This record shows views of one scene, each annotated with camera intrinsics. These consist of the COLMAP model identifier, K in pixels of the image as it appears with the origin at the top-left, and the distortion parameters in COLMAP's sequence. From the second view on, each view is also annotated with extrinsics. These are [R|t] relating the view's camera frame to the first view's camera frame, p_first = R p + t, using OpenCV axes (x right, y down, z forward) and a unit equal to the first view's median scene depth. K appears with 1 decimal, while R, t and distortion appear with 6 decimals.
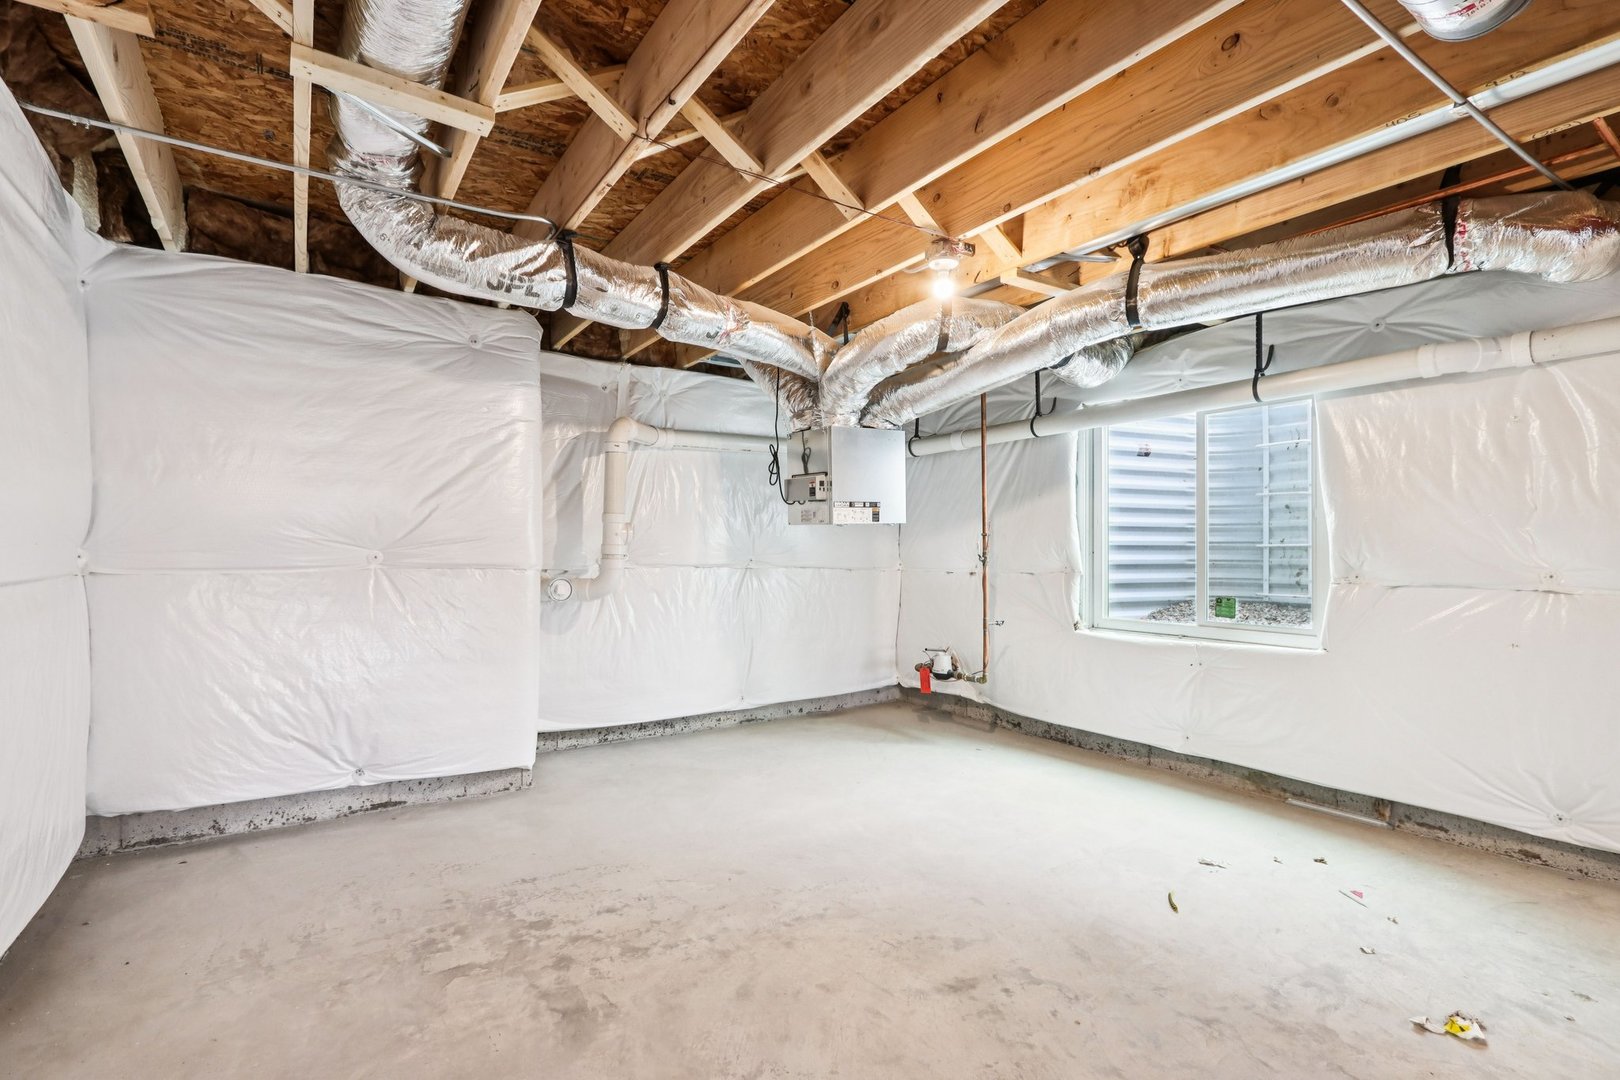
lens RADIAL K [[751.4, 0, 809.9], [0, 751.4, 547.0], [0, 0, 1]] dist [-0.001175, 0.000170]
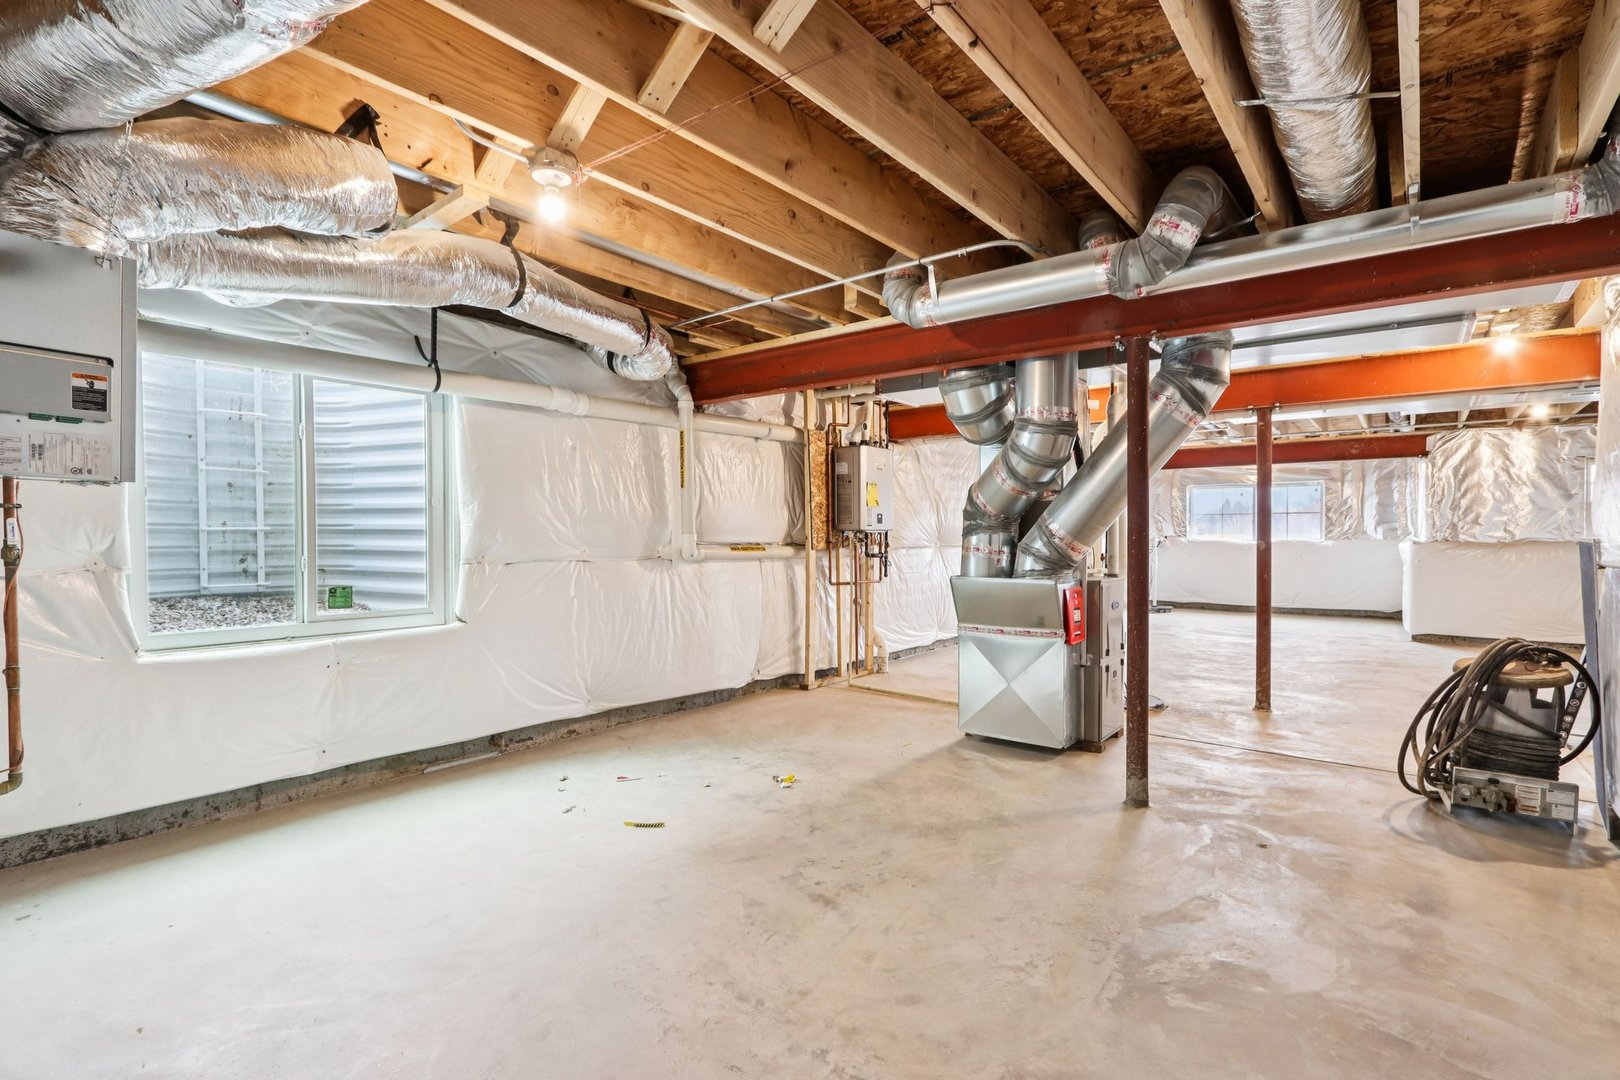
lens RADIAL K [[761.6, 0, 812.0], [0, 761.6, 537.8], [0, 0, 1]] dist [-0.000379, 0.000807]
pose [[-0.292905, -0.005847, 0.956124, -0.514193], [-0.008254, 0.999960, 0.003586, -0.000332], [-0.956106, -0.006842, -0.292941, 0.740732]]
